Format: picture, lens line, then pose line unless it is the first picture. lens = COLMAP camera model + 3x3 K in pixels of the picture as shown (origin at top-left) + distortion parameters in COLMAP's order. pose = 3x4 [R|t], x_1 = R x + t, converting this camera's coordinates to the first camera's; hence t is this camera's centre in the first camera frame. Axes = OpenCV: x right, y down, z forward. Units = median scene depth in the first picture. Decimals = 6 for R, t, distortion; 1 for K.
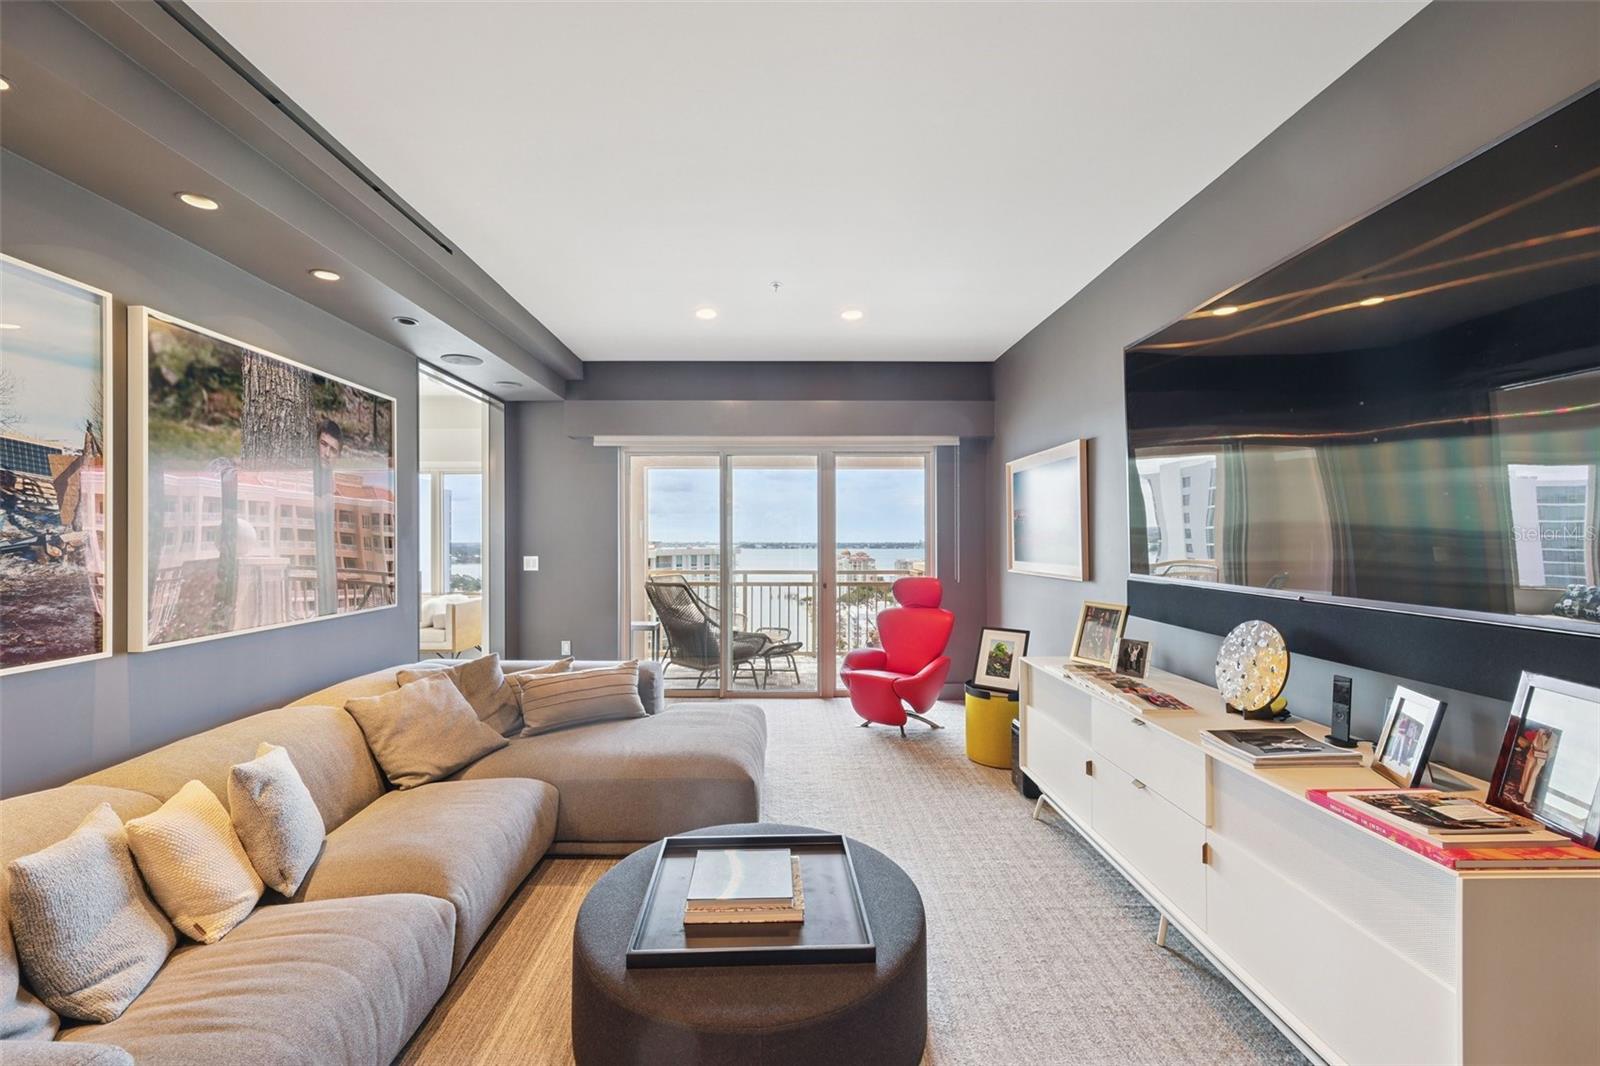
lens RADIAL K [[647.4, 0, 799.6], [0, 647.4, 543.0], [0, 0, 1]] dist [-0.000746, 0.000888]
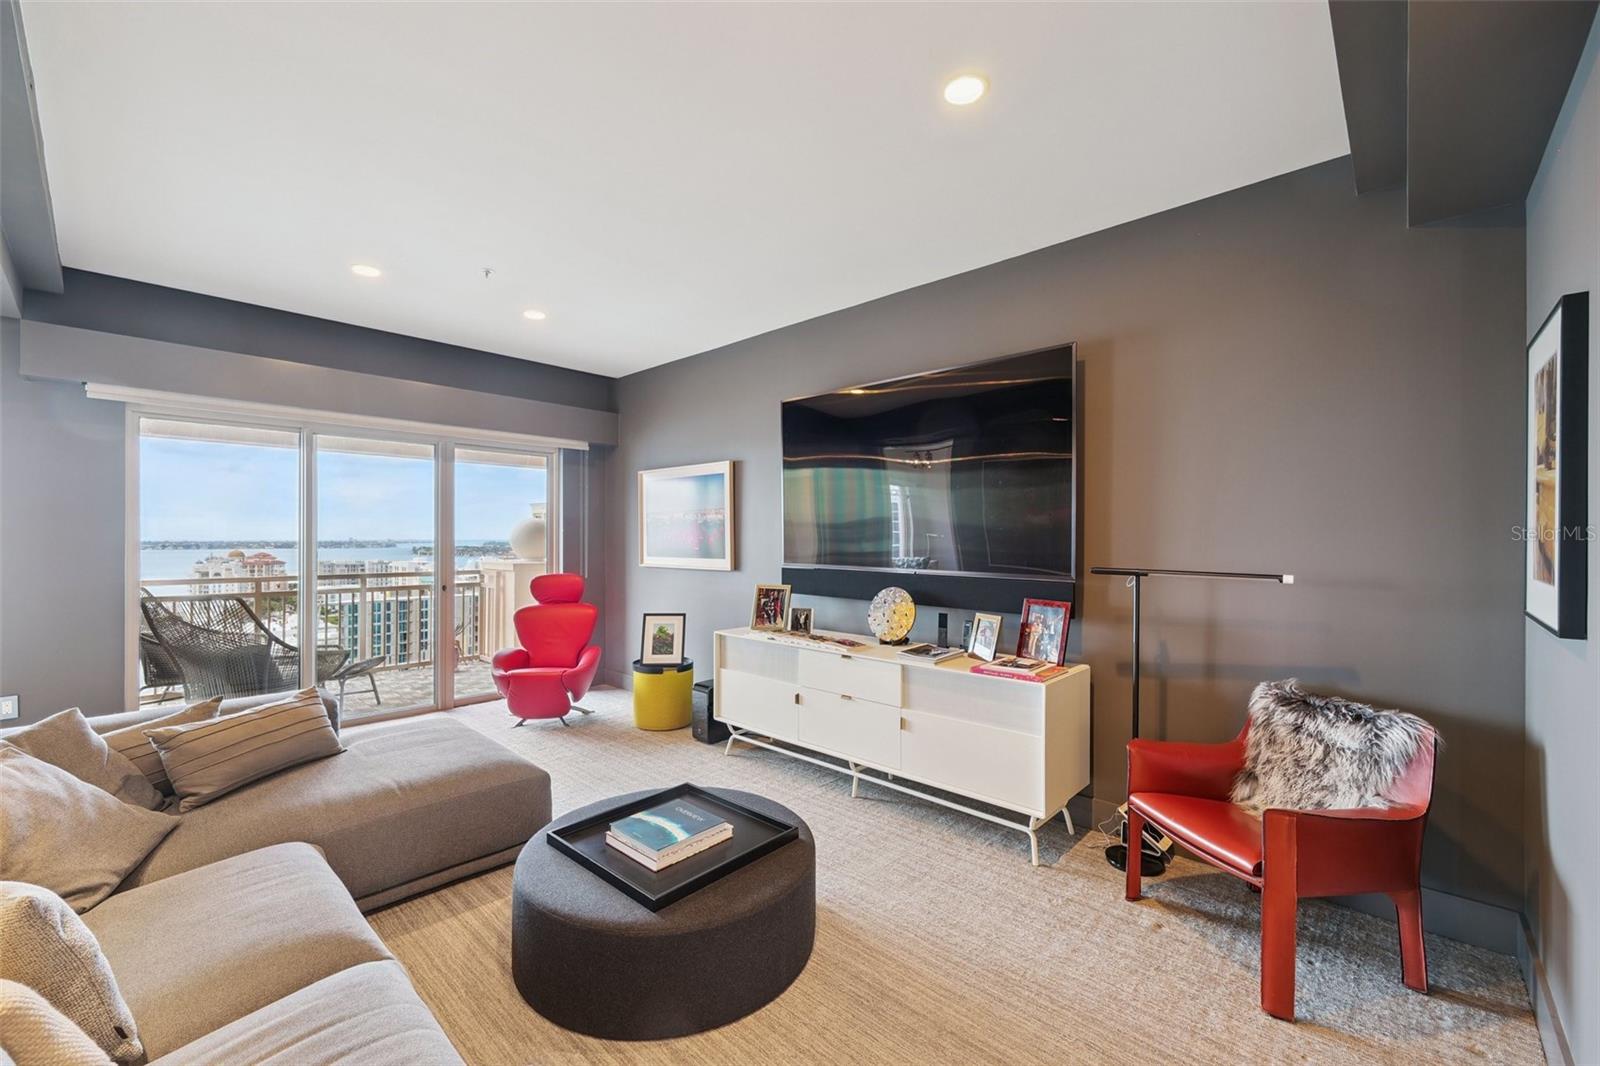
lens RADIAL K [[647.4, 0, 790.2], [0, 647.4, 544.8], [0, 0, 1]] dist [-0.000746, 0.000888]
pose [[0.696881, -0.005694, 0.717164, -0.373817], [0.001143, 0.999976, 0.006829, -0.001264], [-0.717186, -0.003939, 0.696871, 0.011068]]
